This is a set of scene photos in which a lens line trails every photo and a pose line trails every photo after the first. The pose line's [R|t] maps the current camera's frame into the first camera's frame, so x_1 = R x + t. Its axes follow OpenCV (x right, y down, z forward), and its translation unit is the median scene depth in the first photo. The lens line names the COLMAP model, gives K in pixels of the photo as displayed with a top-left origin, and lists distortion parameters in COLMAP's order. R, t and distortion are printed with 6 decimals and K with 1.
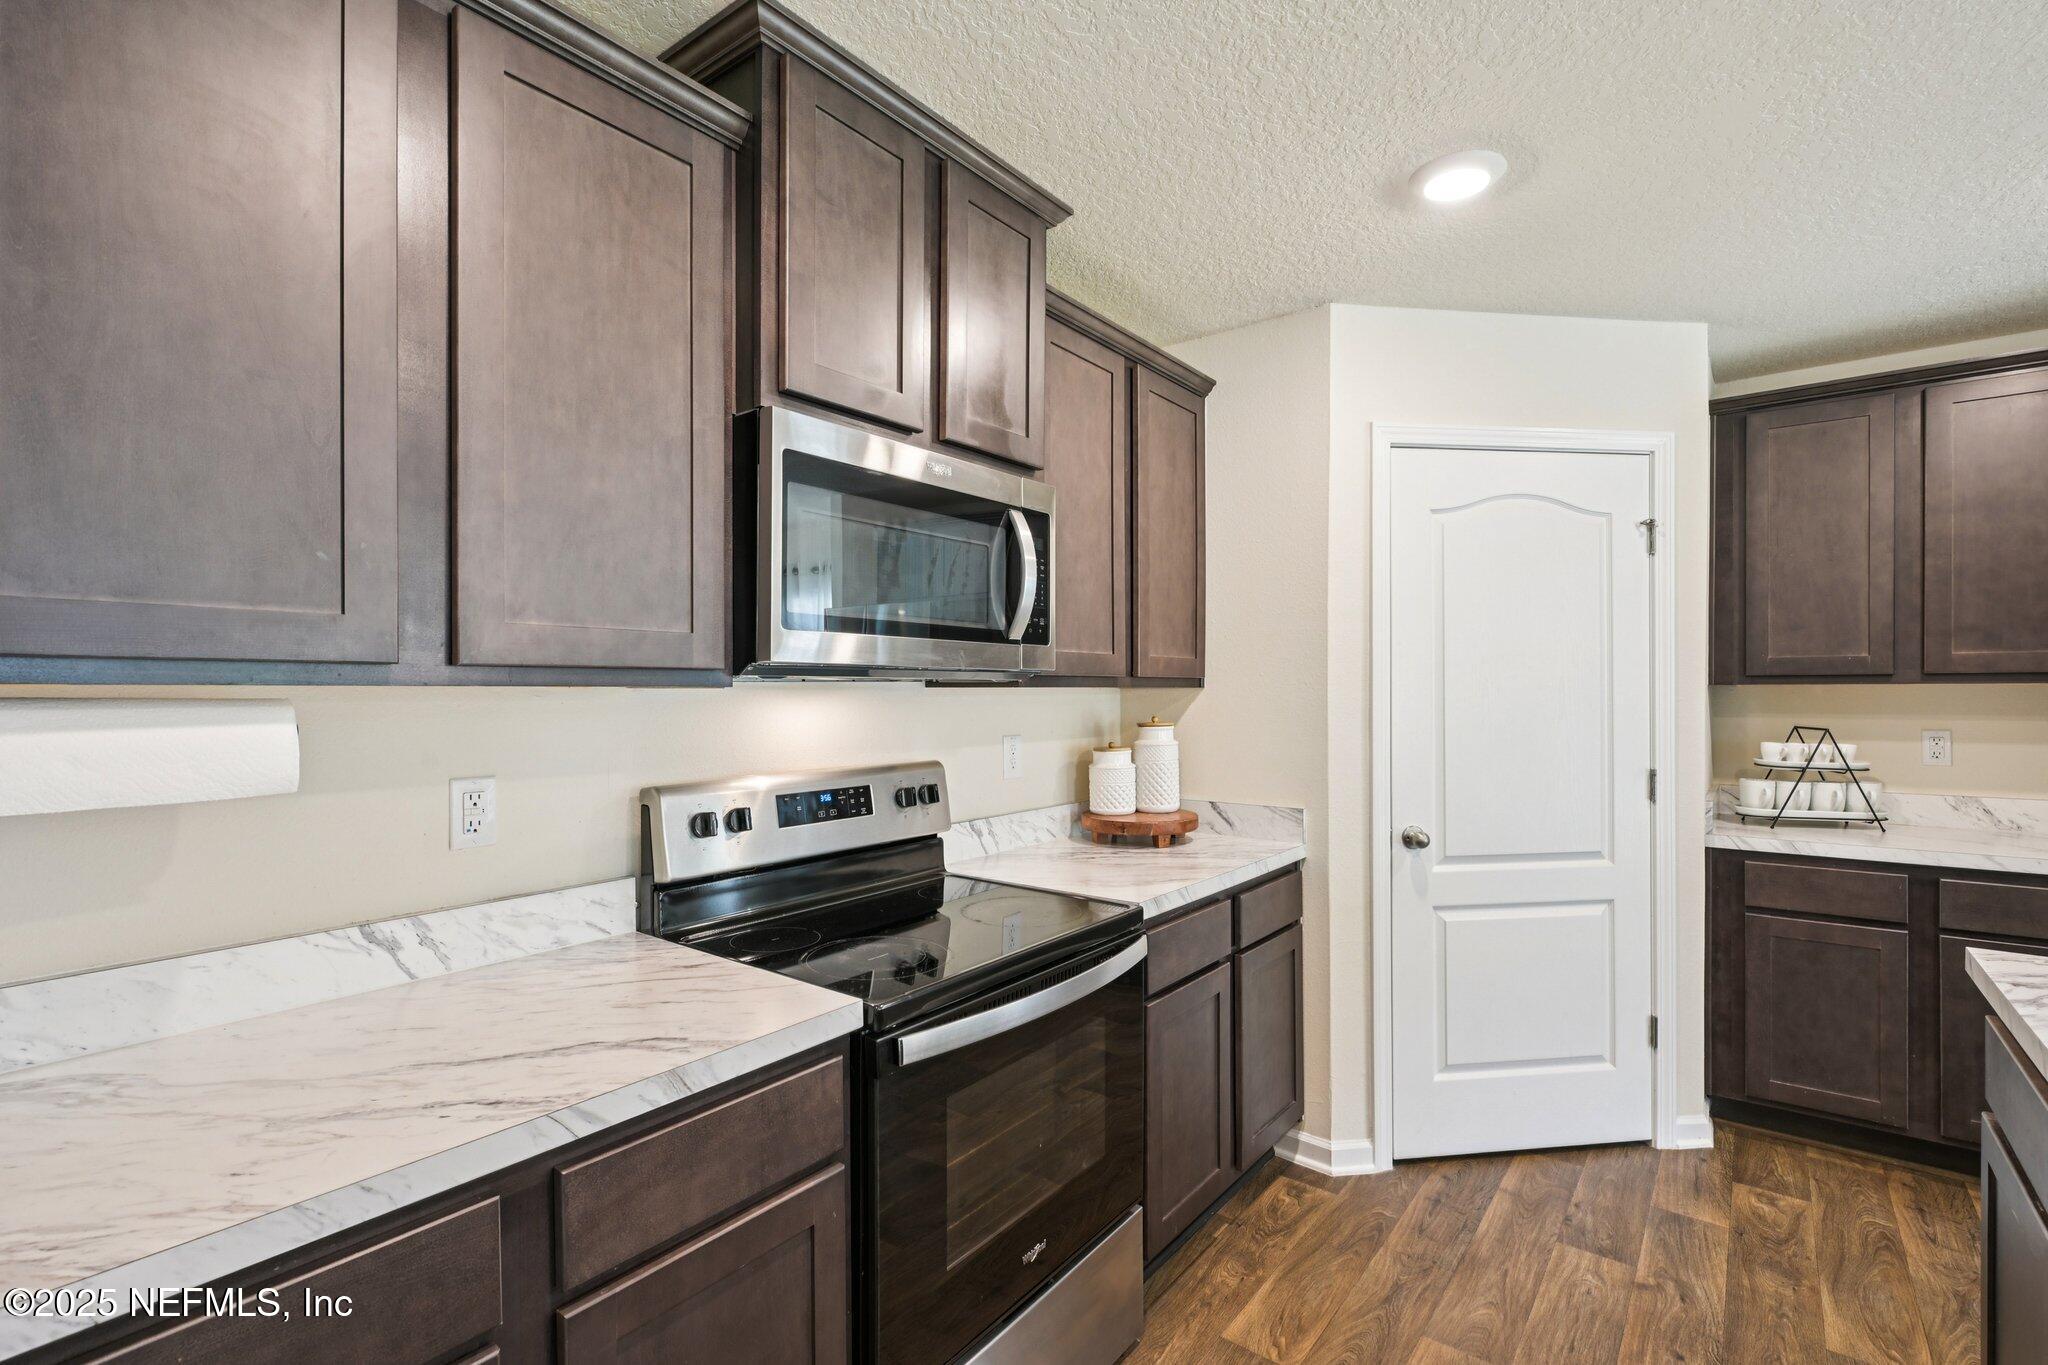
lens RADIAL K [[921.2, 0, 1023.8], [0, 921.2, 693.0], [0, 0, 1]] dist [-0.000088, -0.000272]
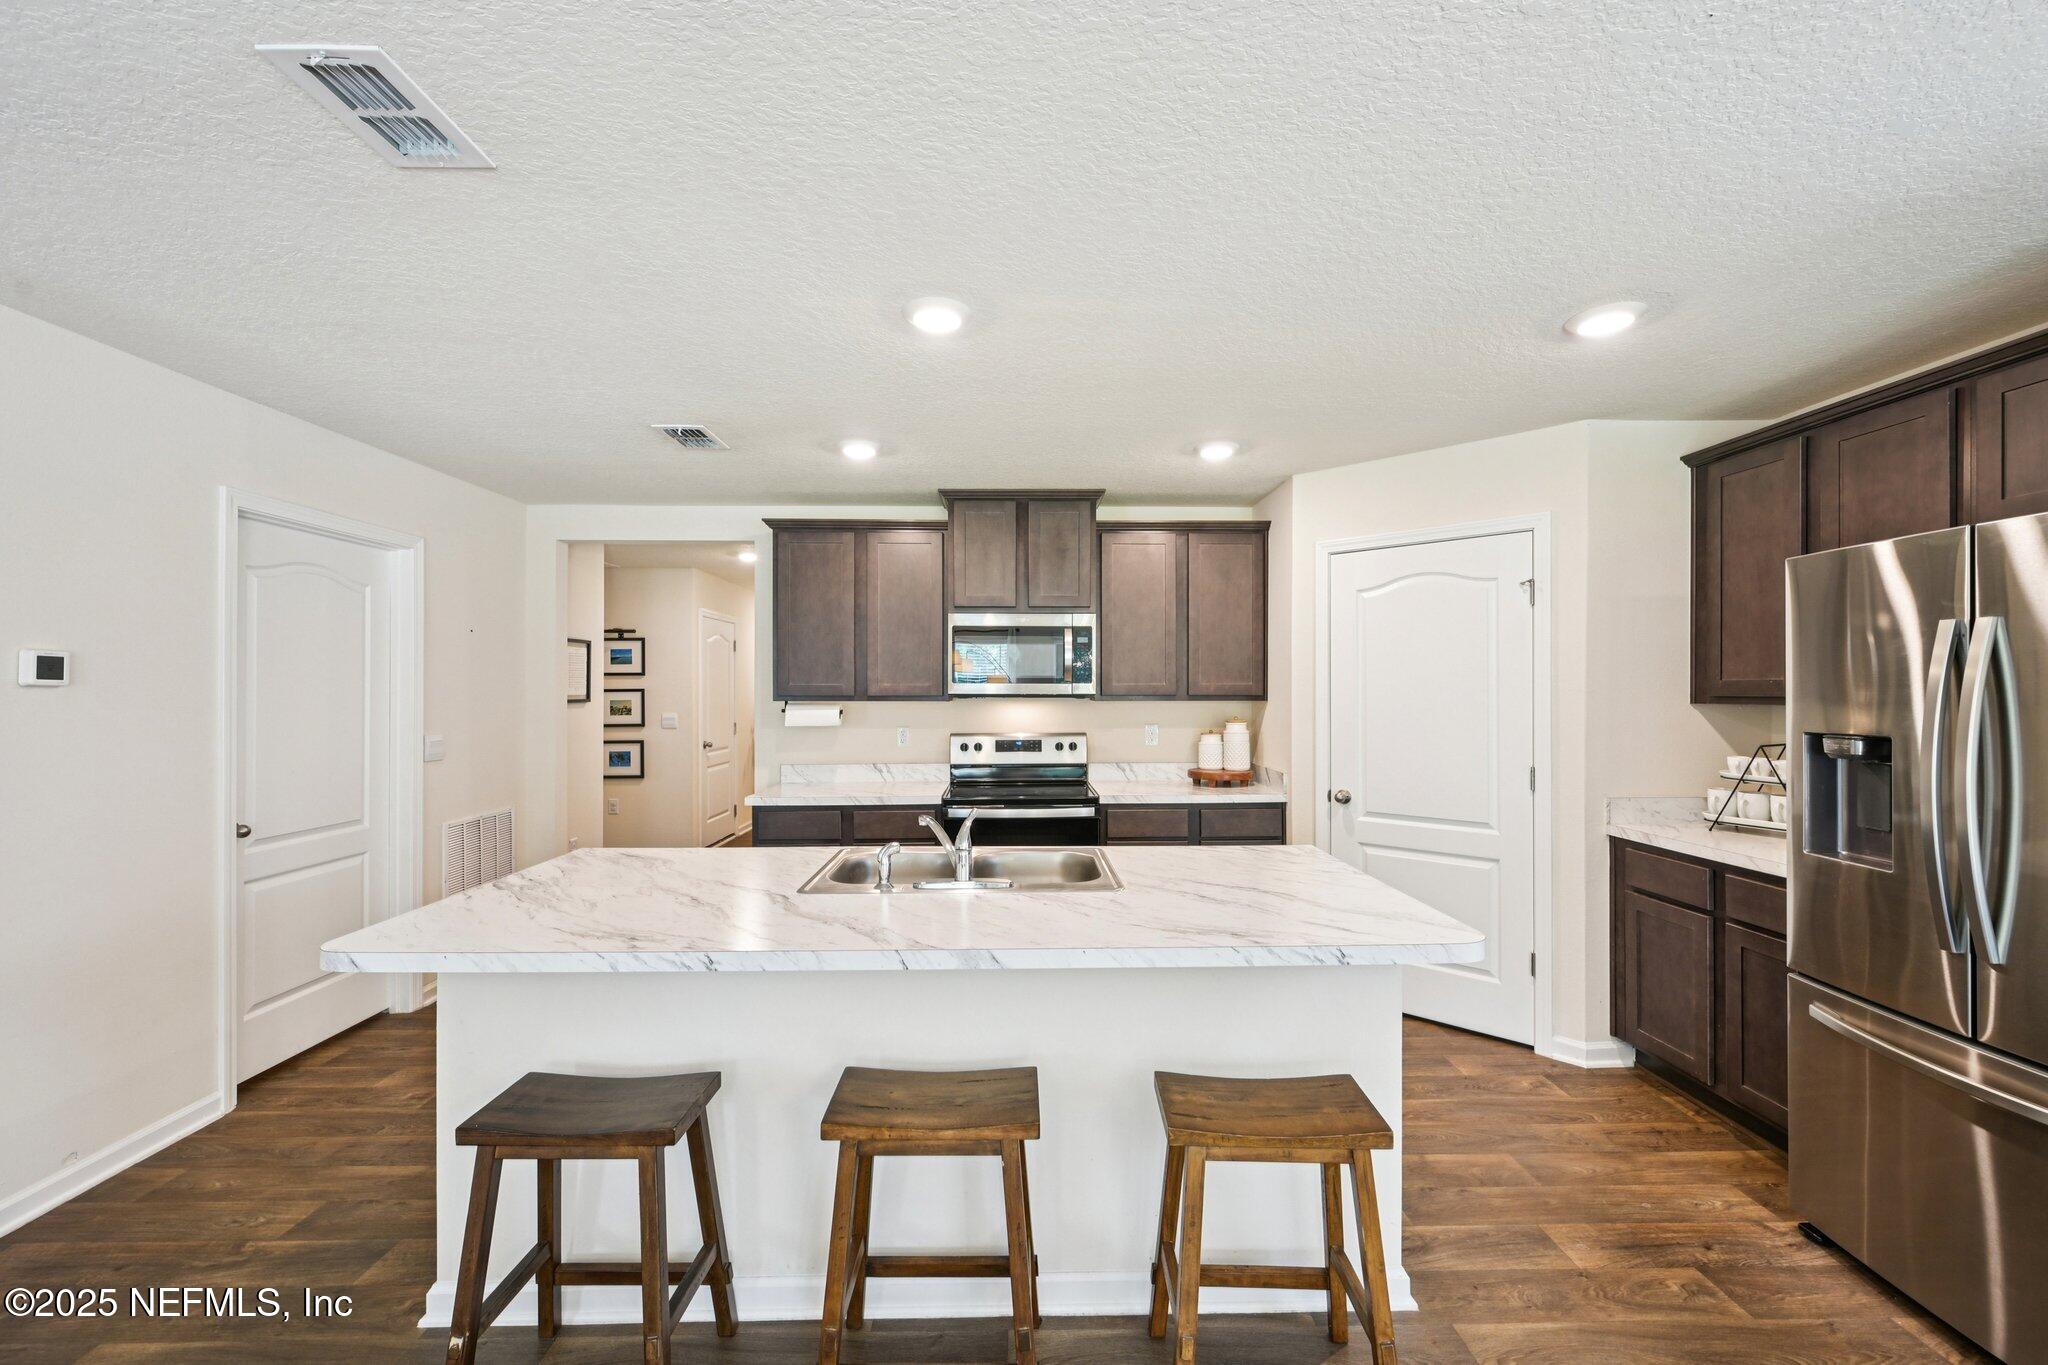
lens RADIAL K [[811.2, 0, 1026.4], [0, 811.2, 692.7], [0, 0, 1]] dist [0.000002, 0.000052]
pose [[0.630571, 0.004512, -0.776118, 1.212326], [-0.002927, 0.999990, 0.003435, -0.027779], [0.776126, 0.000106, 0.630578, -0.327307]]
